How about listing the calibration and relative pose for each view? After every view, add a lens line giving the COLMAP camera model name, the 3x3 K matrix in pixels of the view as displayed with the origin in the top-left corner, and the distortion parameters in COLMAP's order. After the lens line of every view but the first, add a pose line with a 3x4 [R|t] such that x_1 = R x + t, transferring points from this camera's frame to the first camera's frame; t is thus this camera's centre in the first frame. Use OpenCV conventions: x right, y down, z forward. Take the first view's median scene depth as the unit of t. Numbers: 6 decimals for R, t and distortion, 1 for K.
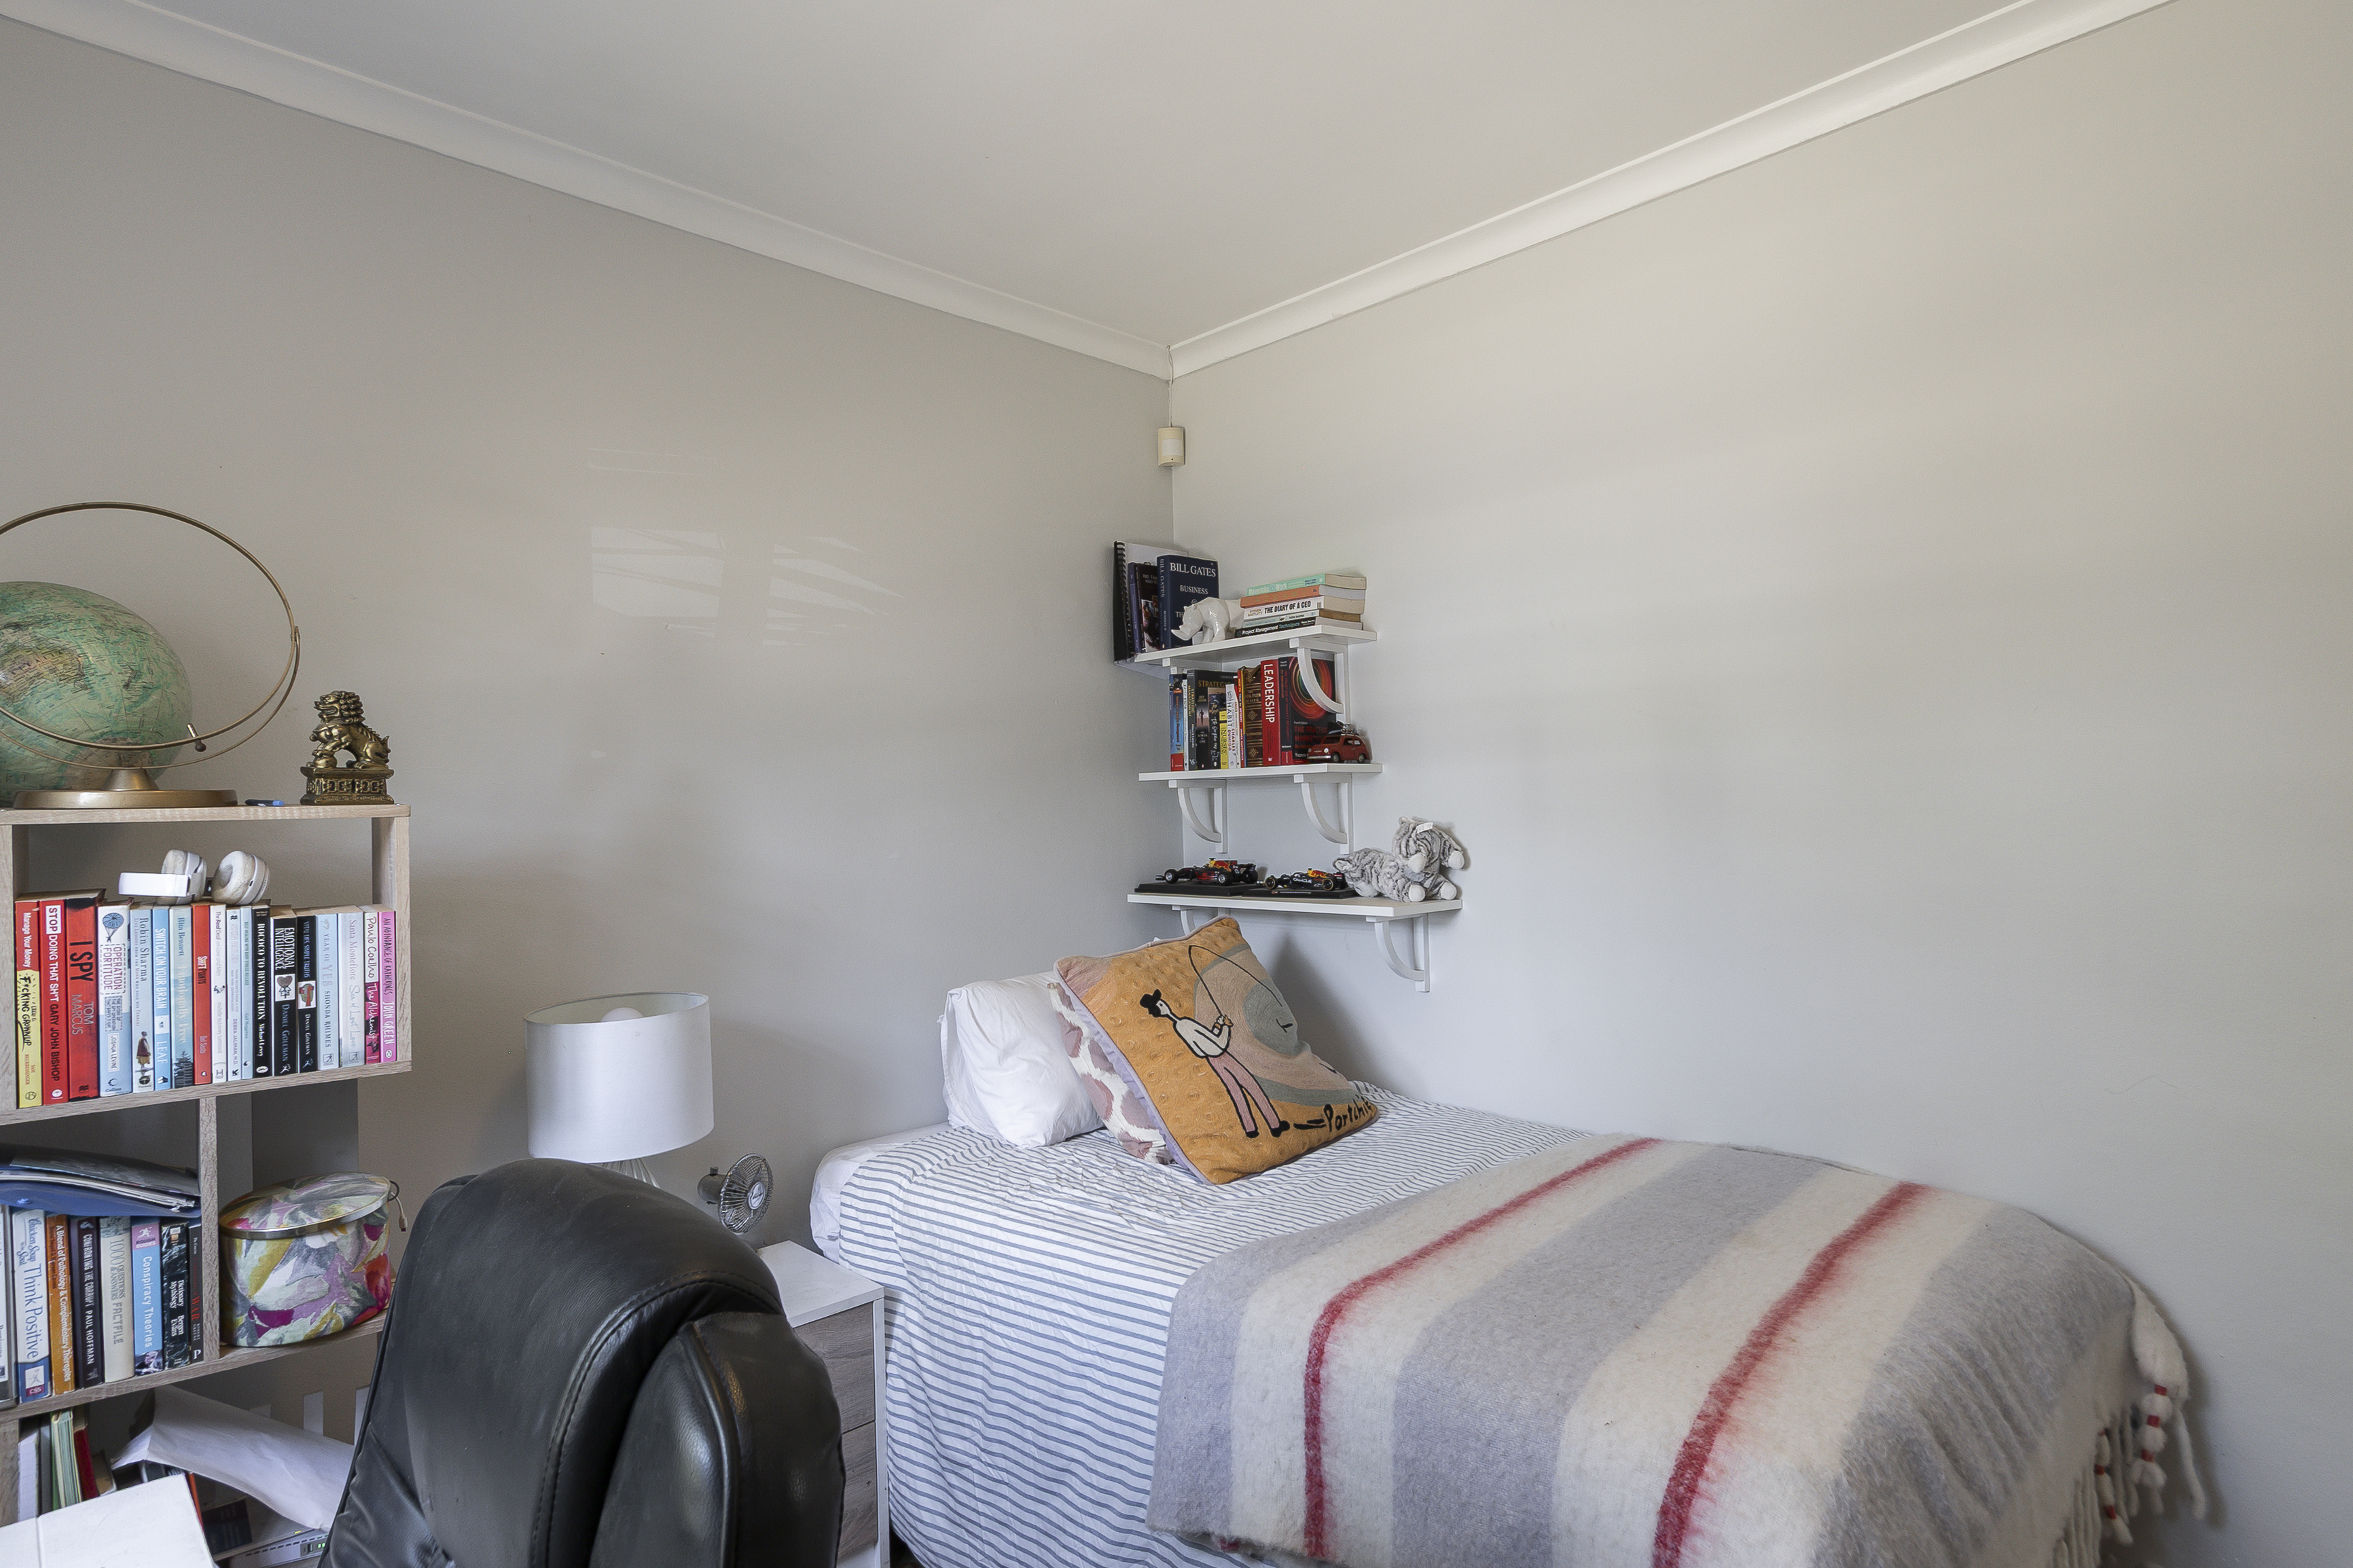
lens RADIAL K [[1258.2, 0, 1139.8], [0, 1258.2, 790.7], [0, 0, 1]] dist [0.002822, 0.000158]
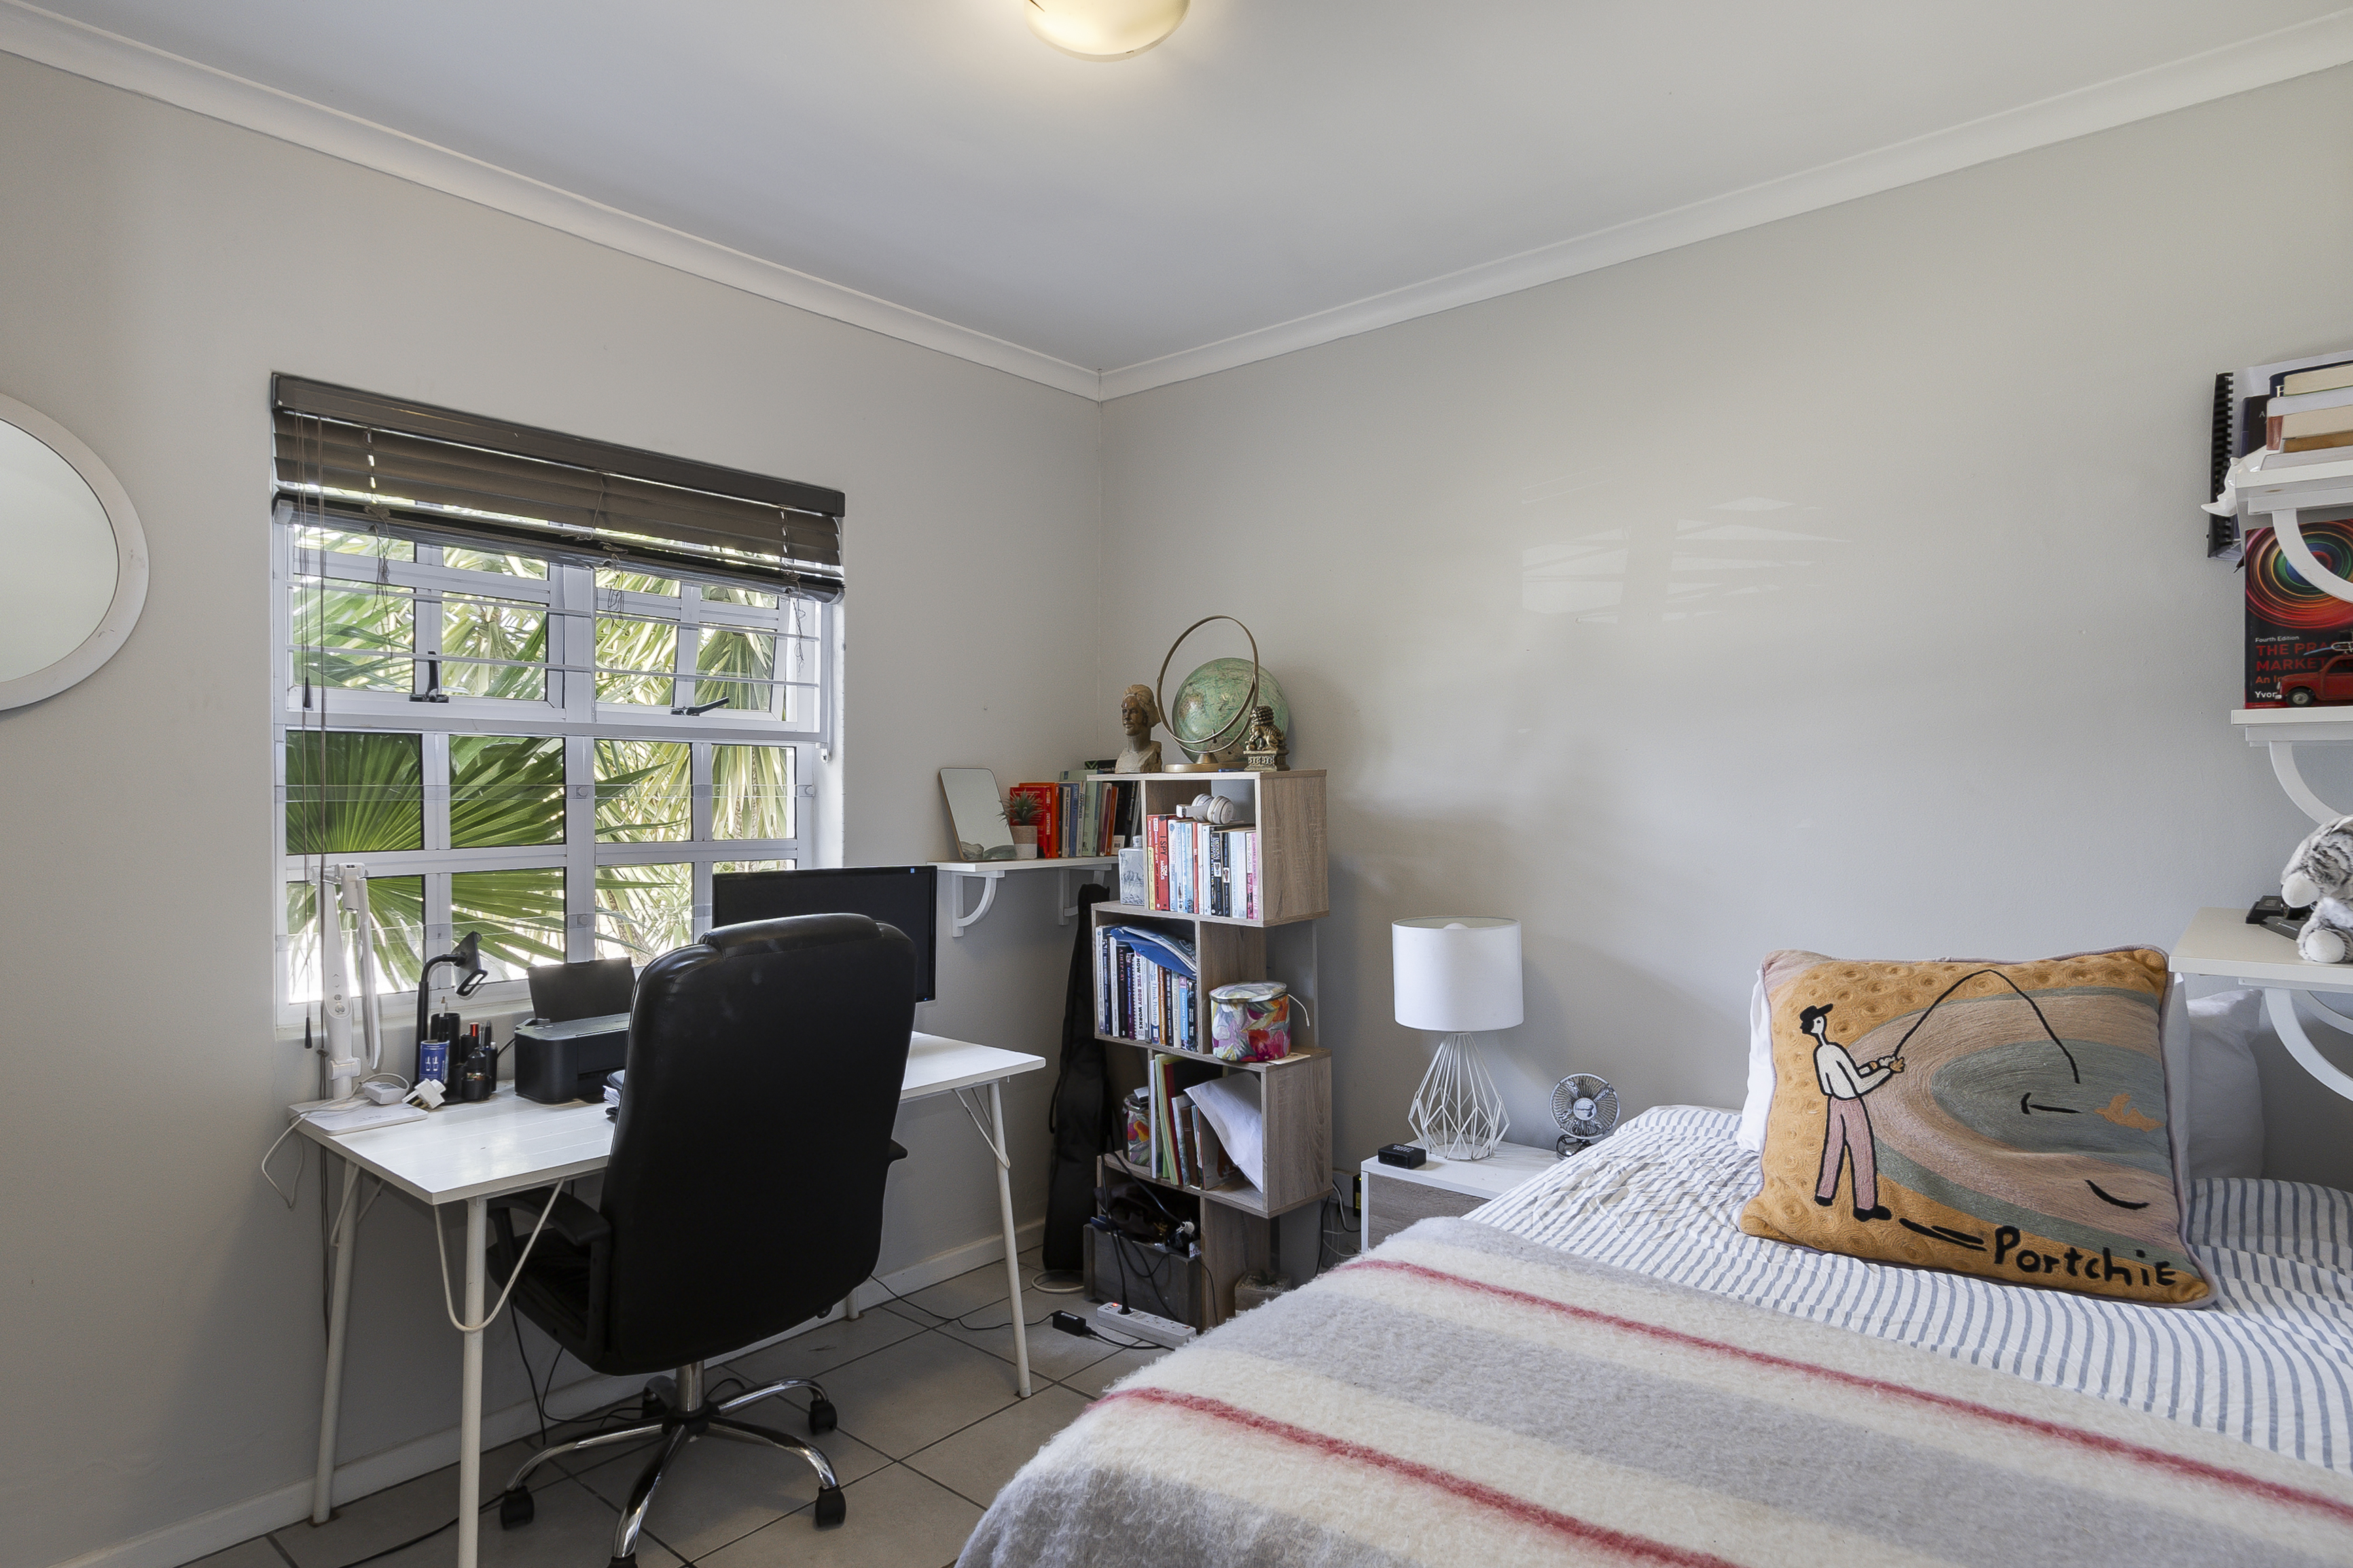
lens RADIAL K [[1258.2, 0, 1139.8], [0, 1258.2, 790.7], [0, 0, 1]] dist [0.002822, 0.000158]
pose [[0.082355, 0.029695, -0.996161, 1.176458], [0.021528, 0.999270, 0.031567, -0.022531], [0.996371, -0.024045, 0.081655, 0.738007]]
